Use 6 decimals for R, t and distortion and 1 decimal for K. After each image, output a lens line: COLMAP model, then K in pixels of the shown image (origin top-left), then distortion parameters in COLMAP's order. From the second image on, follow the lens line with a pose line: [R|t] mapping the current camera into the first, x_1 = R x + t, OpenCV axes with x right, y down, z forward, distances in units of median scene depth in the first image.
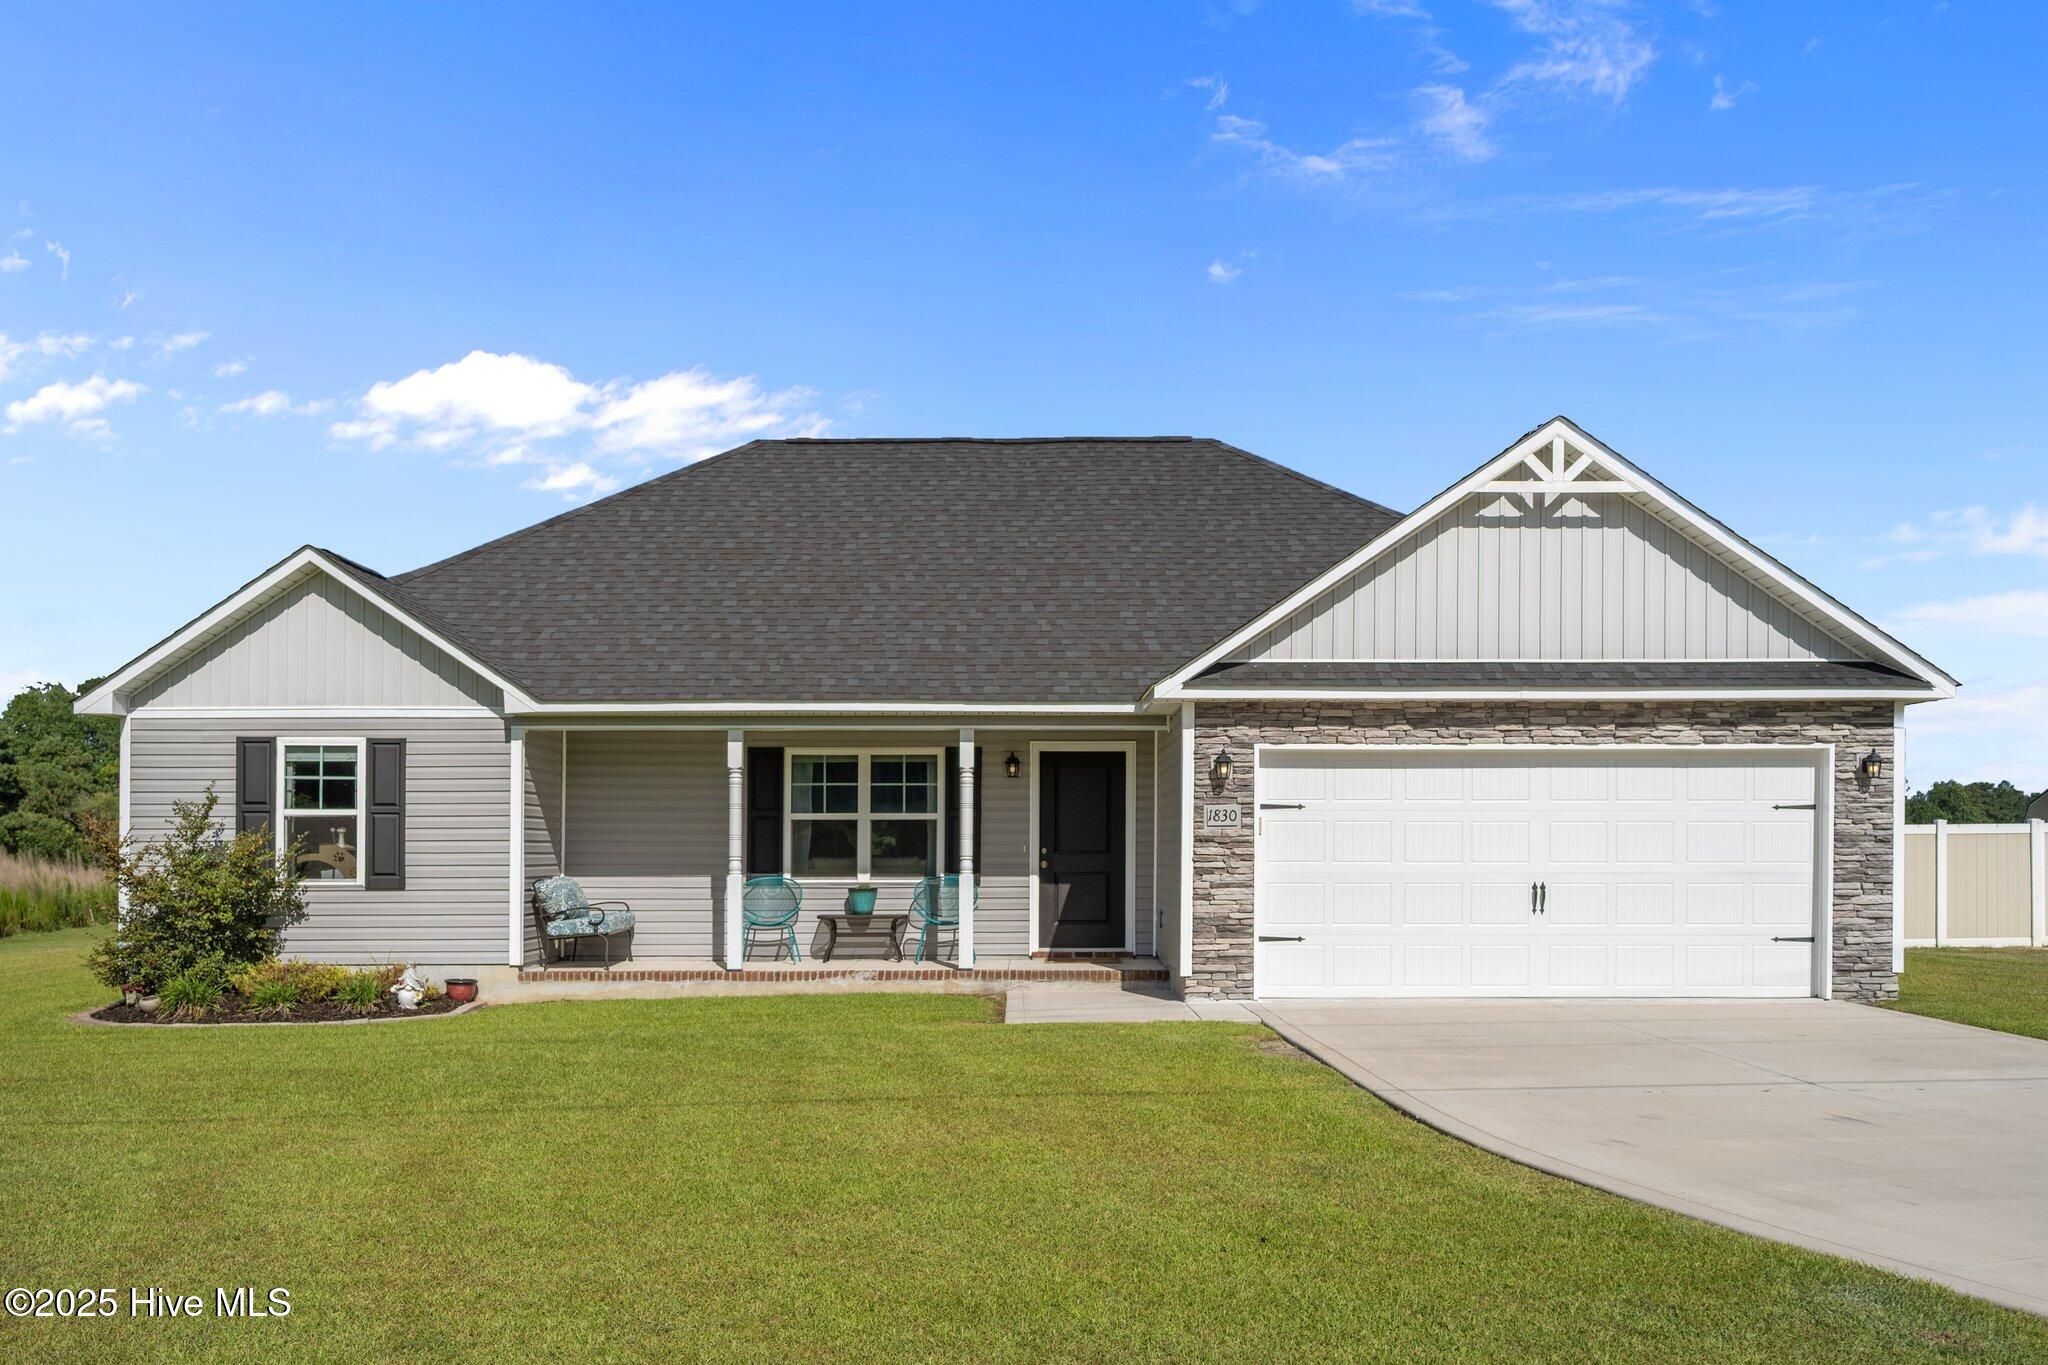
lens RADIAL K [[1802.8, 0, 1031.7], [0, 1802.8, 826.8], [0, 0, 1]] dist [0.008443, 0.004263]
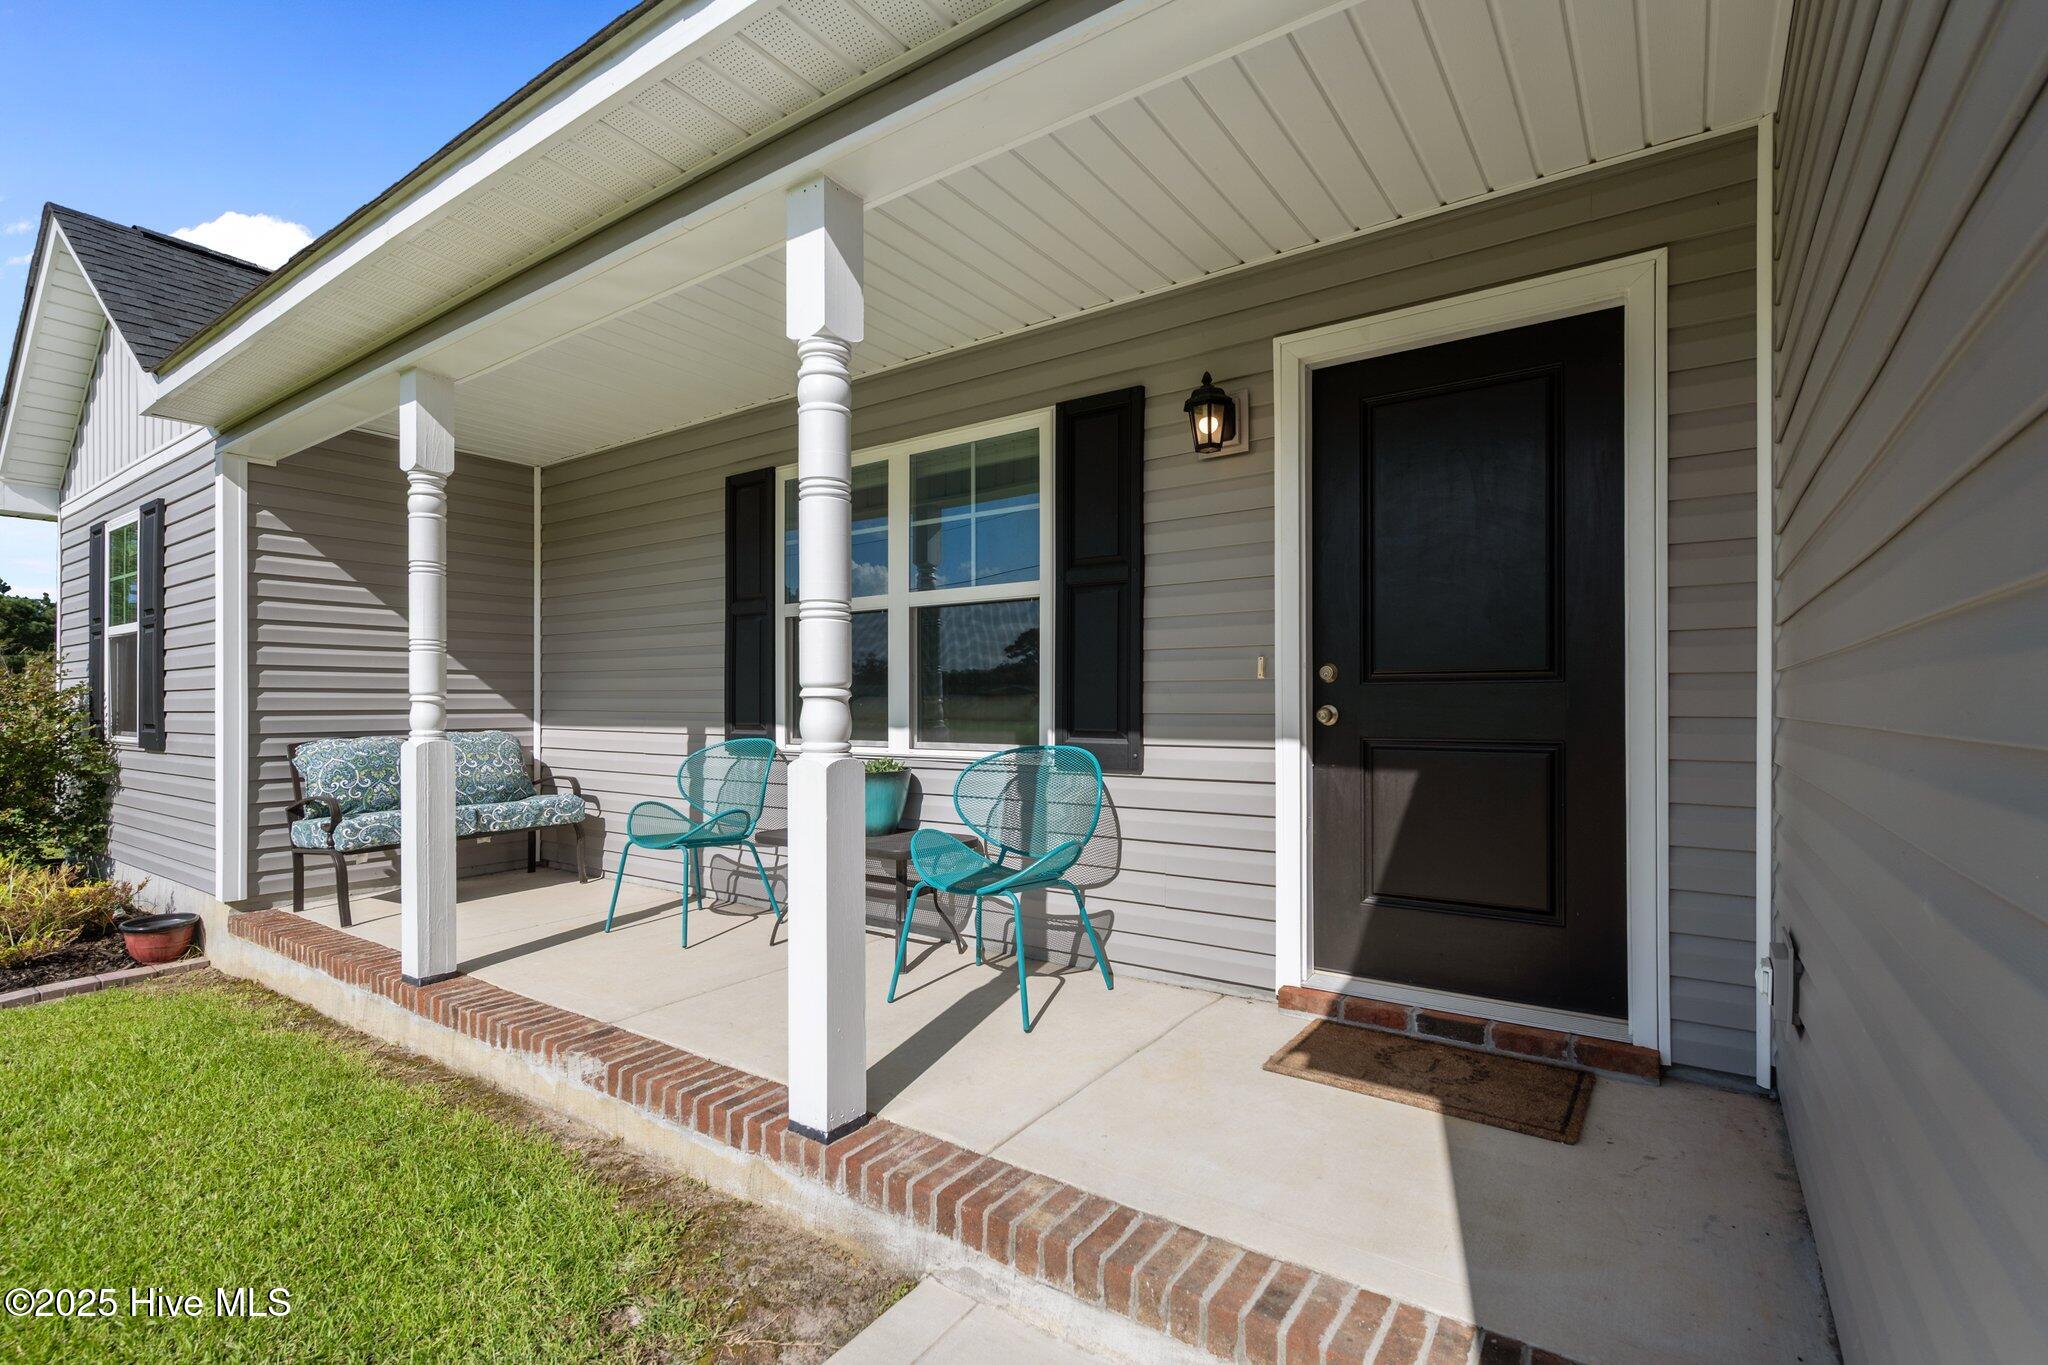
lens RADIAL K [[920.2, 0, 1024.0], [0, 920.2, 696.8], [0, 0, 1]] dist [0.001062, 0.000153]
pose [[0.818923, -0.005972, -0.573872, 0.069365], [0.010010, 0.999942, 0.003879, 0.019889], [0.573815, -0.008921, 0.818936, 1.004781]]
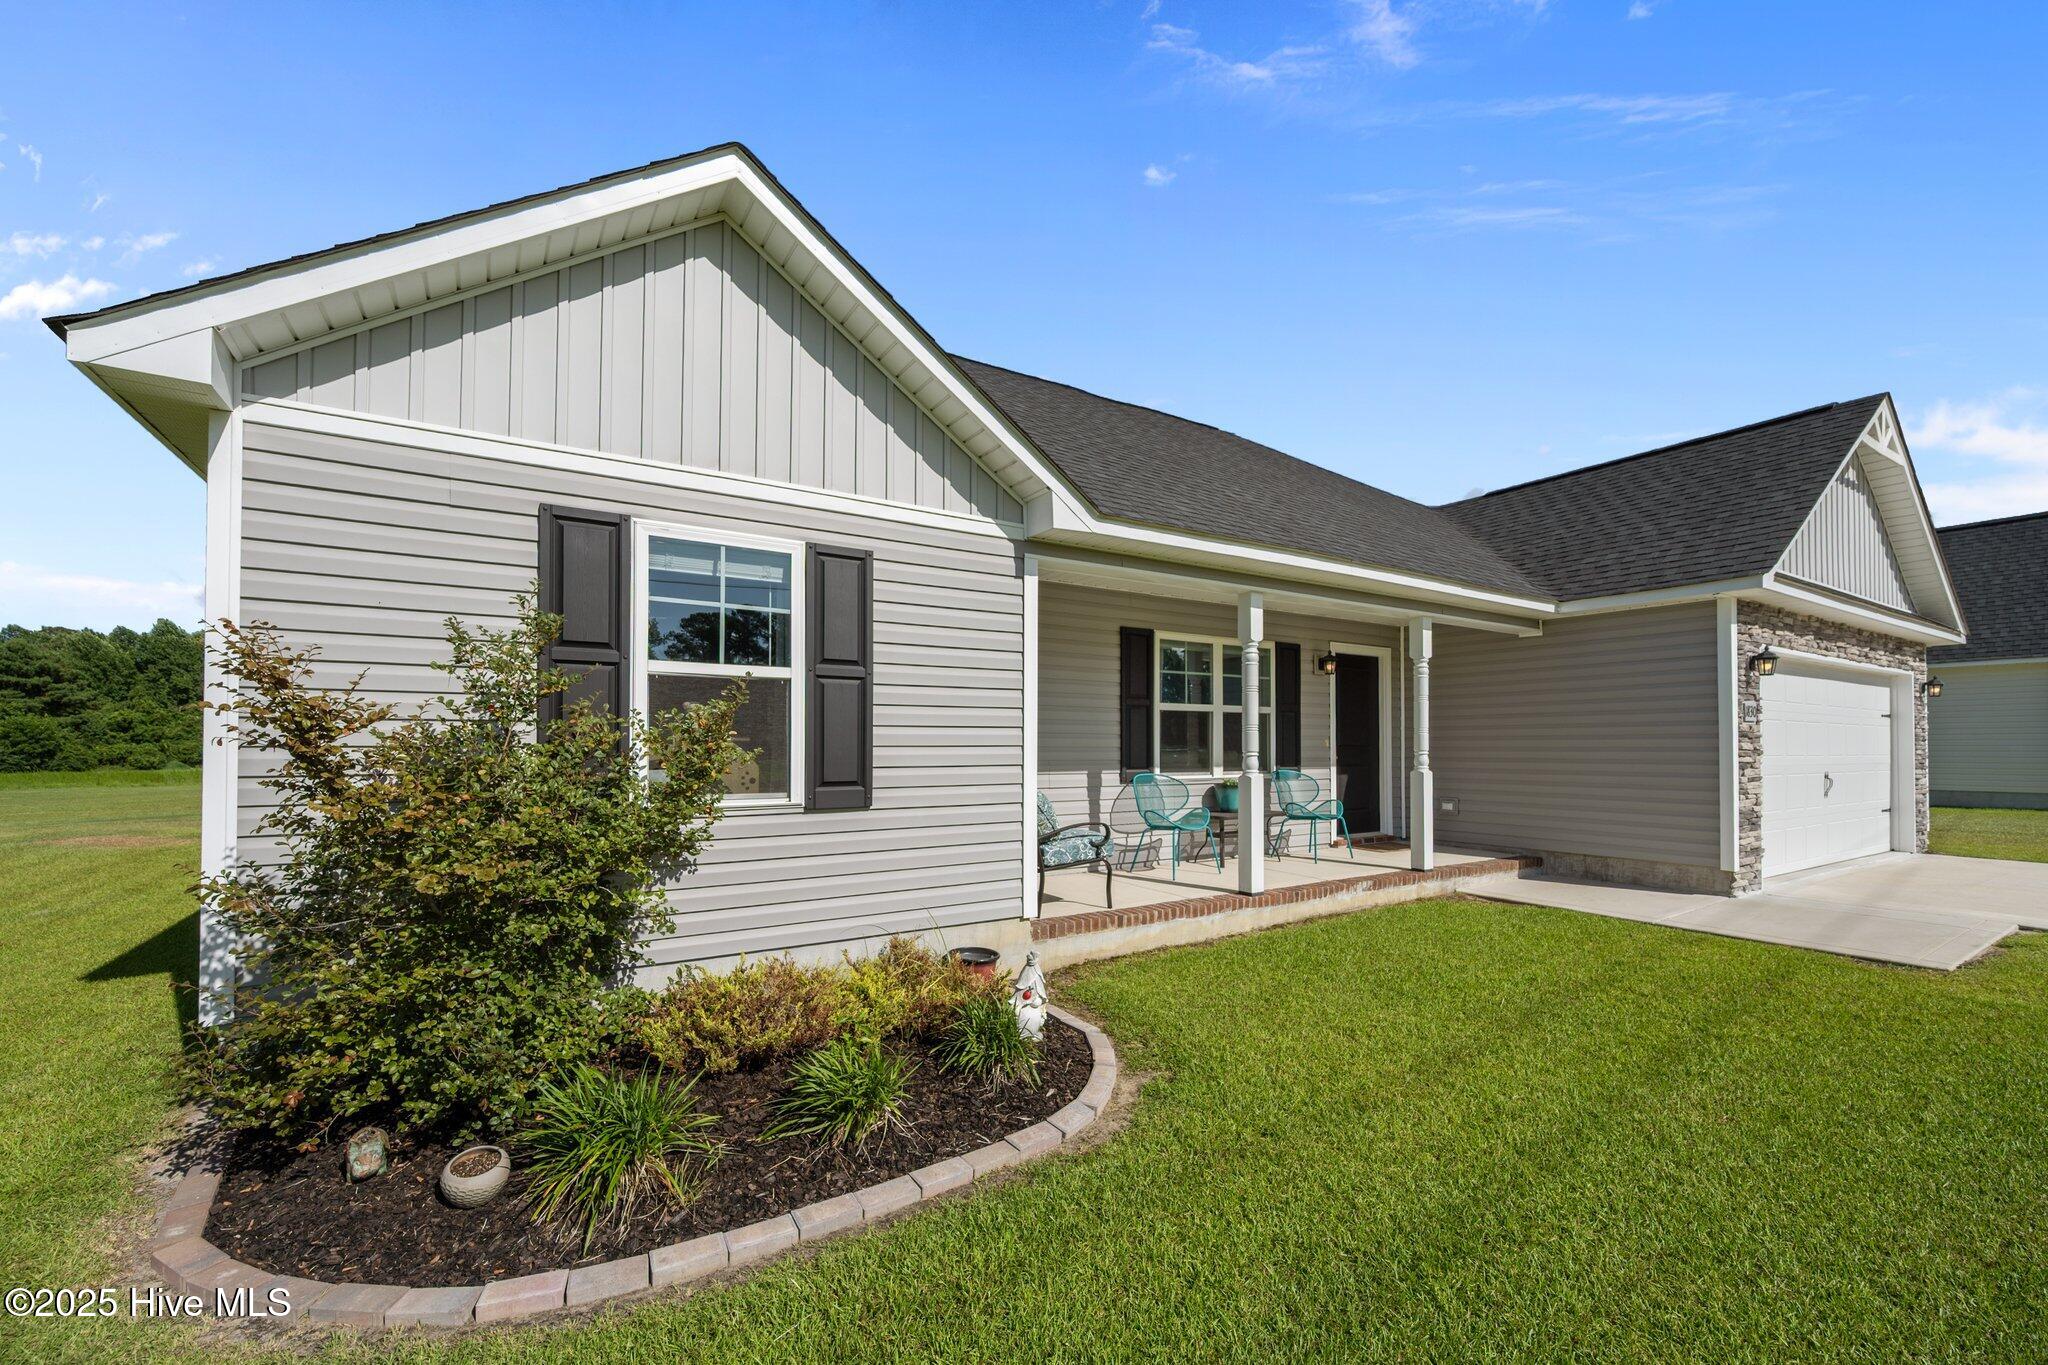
lens RADIAL K [[825.4, 0, 1031.7], [0, 825.4, 729.6], [0, 0, 1]] dist [0.001906, 0.000148]
pose [[0.846806, 0.012222, 0.531762, -0.490322], [-0.008625, 0.999920, -0.009248, 0.012129], [-0.531832, 0.003245, 0.846843, 0.819007]]
